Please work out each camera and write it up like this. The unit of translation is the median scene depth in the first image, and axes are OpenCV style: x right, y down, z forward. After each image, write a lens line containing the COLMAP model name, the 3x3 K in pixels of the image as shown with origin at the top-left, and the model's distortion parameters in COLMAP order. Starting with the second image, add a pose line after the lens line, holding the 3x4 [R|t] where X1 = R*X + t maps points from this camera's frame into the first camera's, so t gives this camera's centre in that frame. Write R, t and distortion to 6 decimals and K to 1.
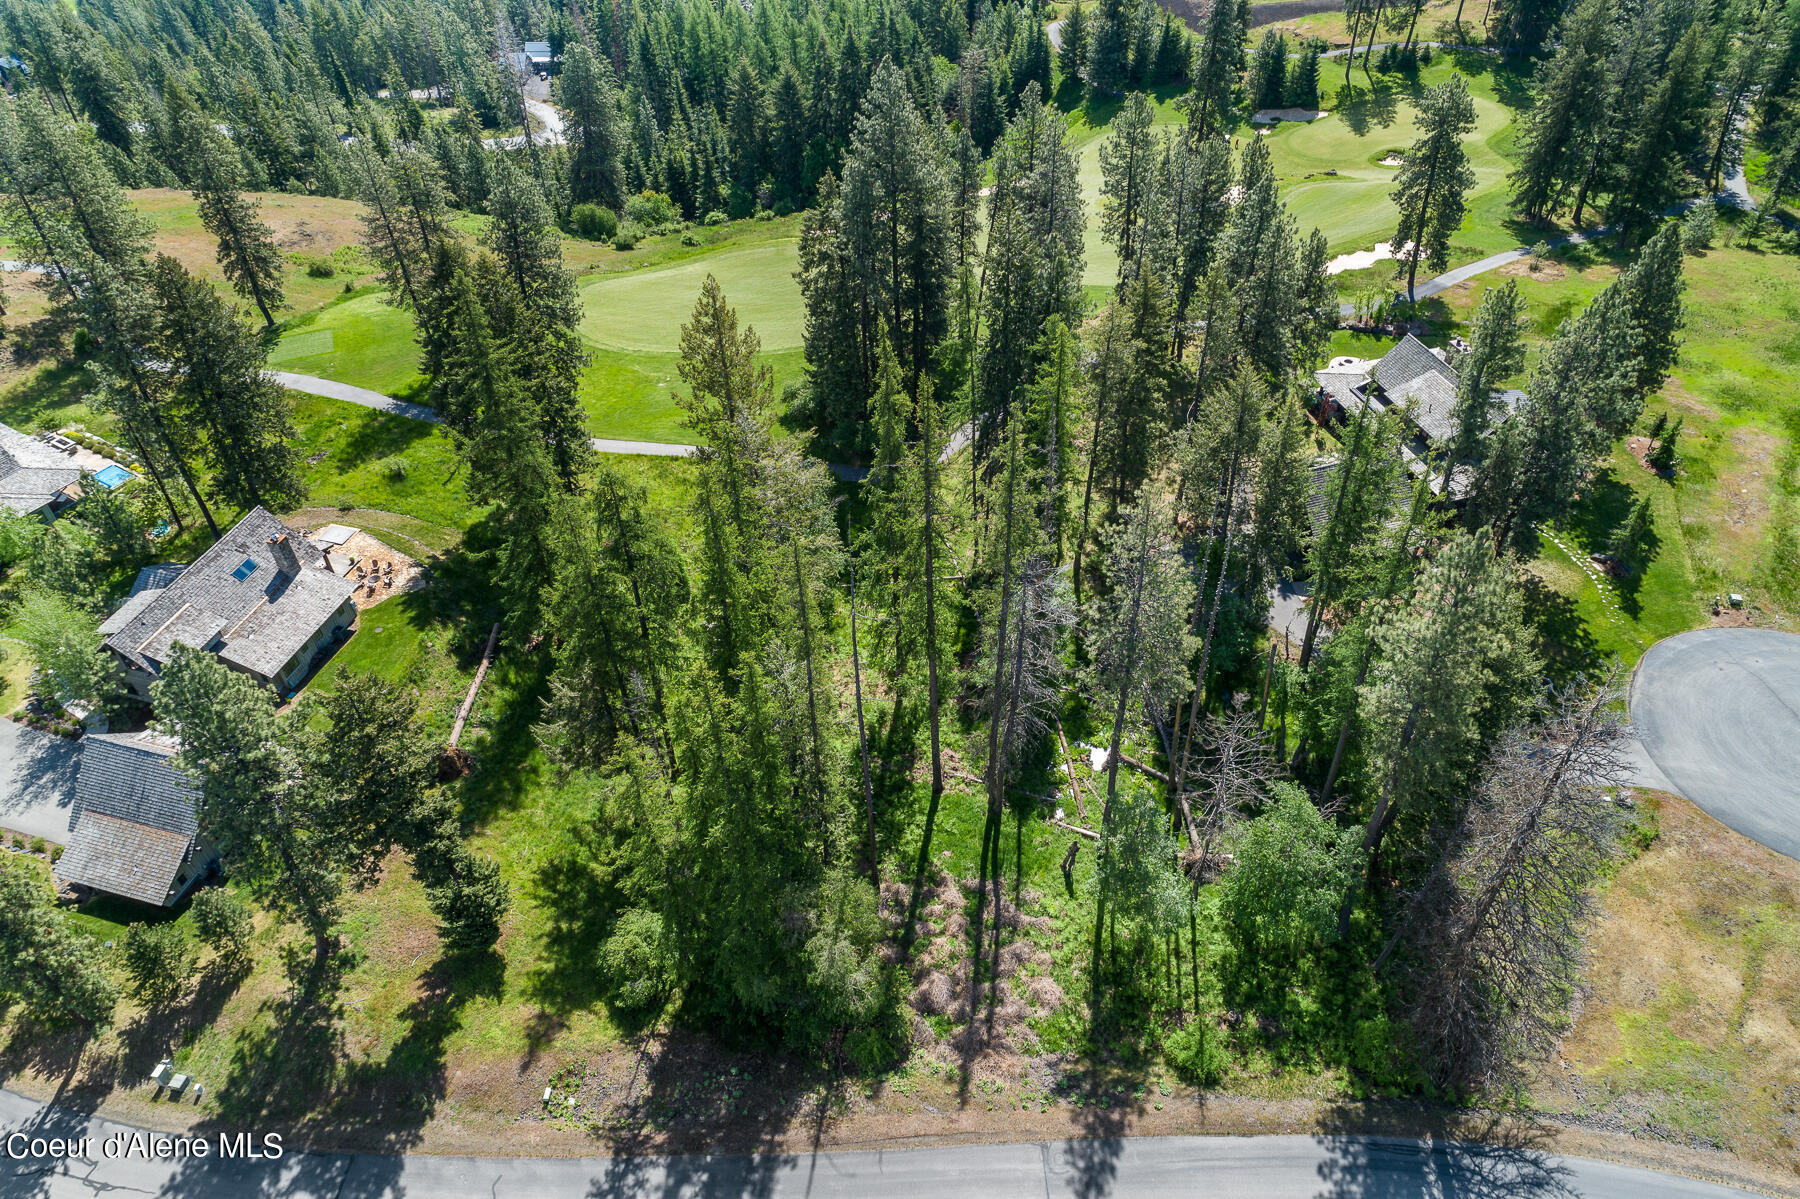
lens RADIAL K [[1238.8, 0, 848.3], [0, 1238.8, 621.0], [0, 0, 1]] dist [-0.002845, 0.002449]
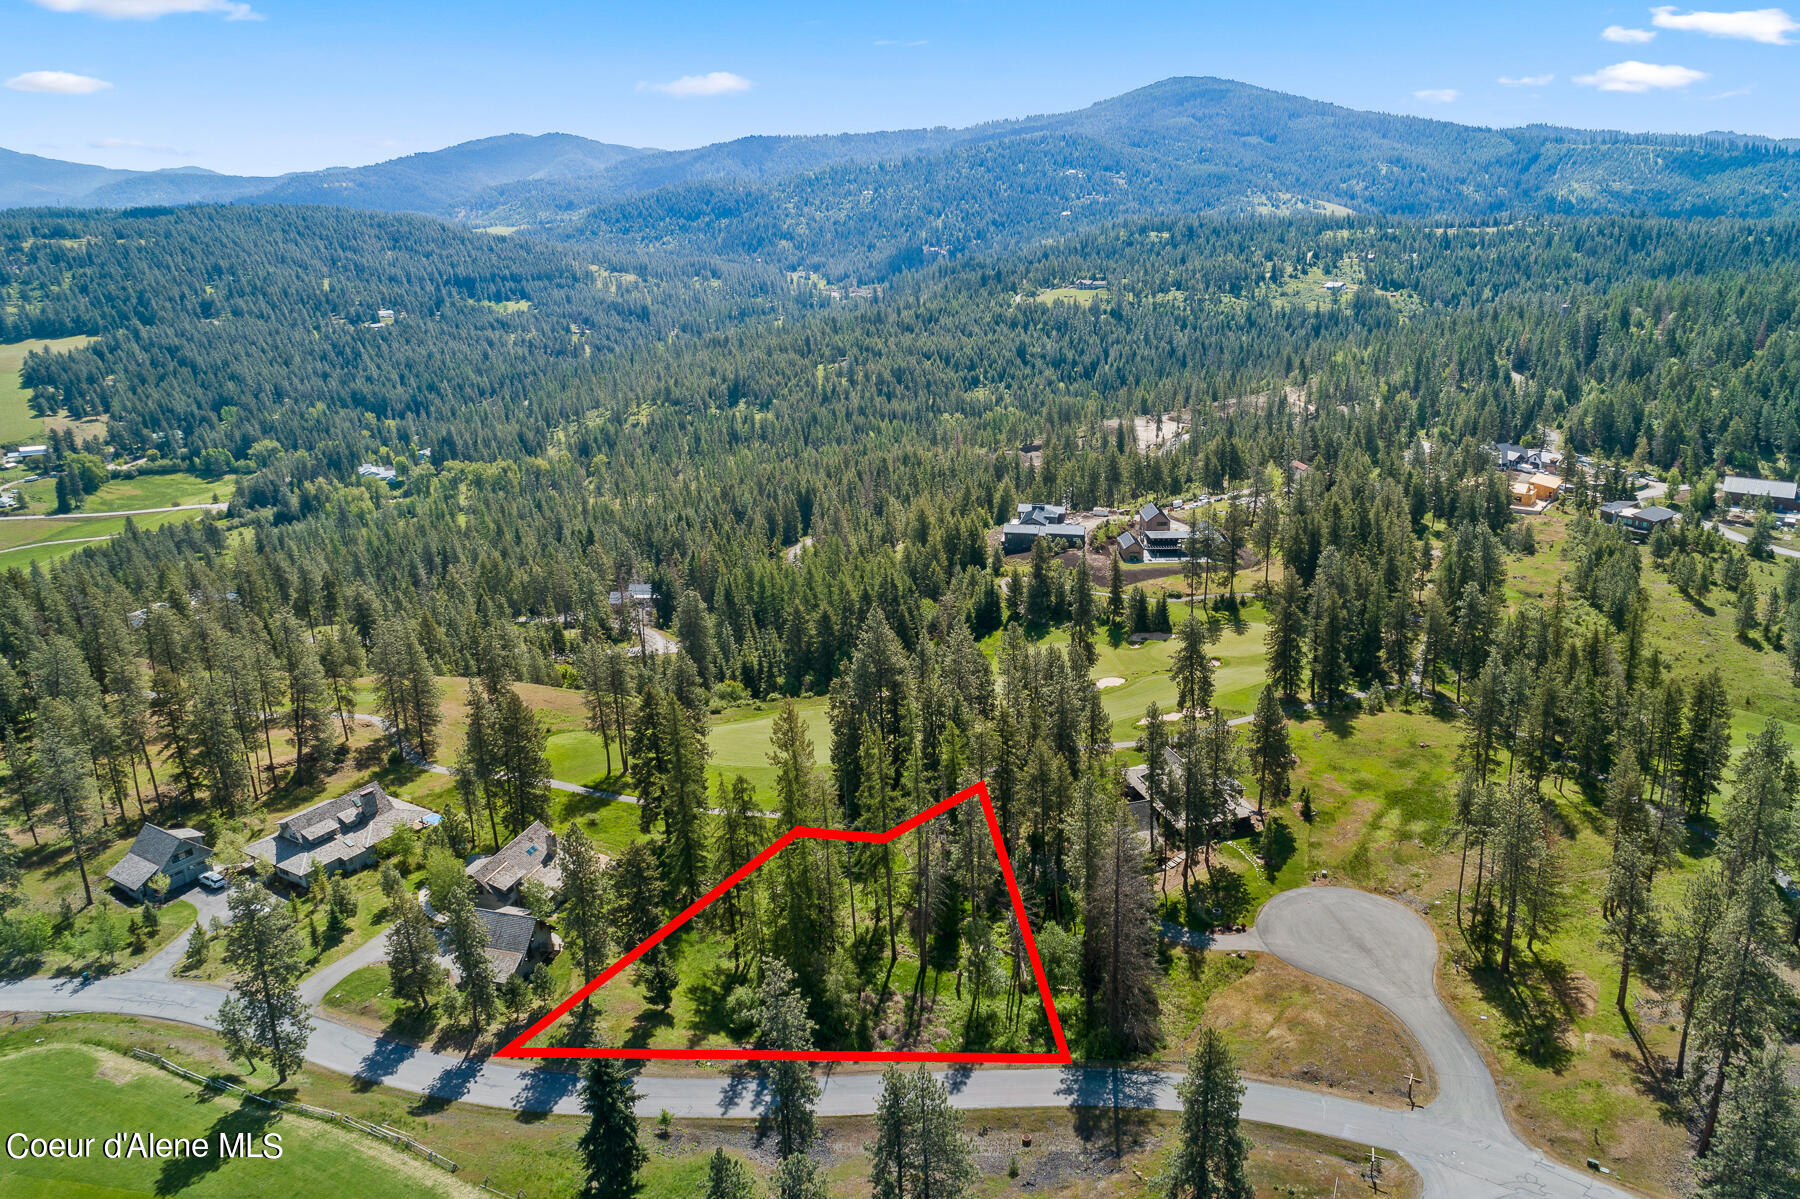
lens RADIAL K [[1247.1, 0, 900.3], [0, 1247.1, 601.6], [0, 0, 1]] dist [0.007716, 0.001127]
pose [[0.999833, 0.007665, 0.016576, 0.032667], [-0.000264, 0.913618, -0.406574, 0.304657], [-0.018261, 0.406502, 0.913467, -0.715754]]
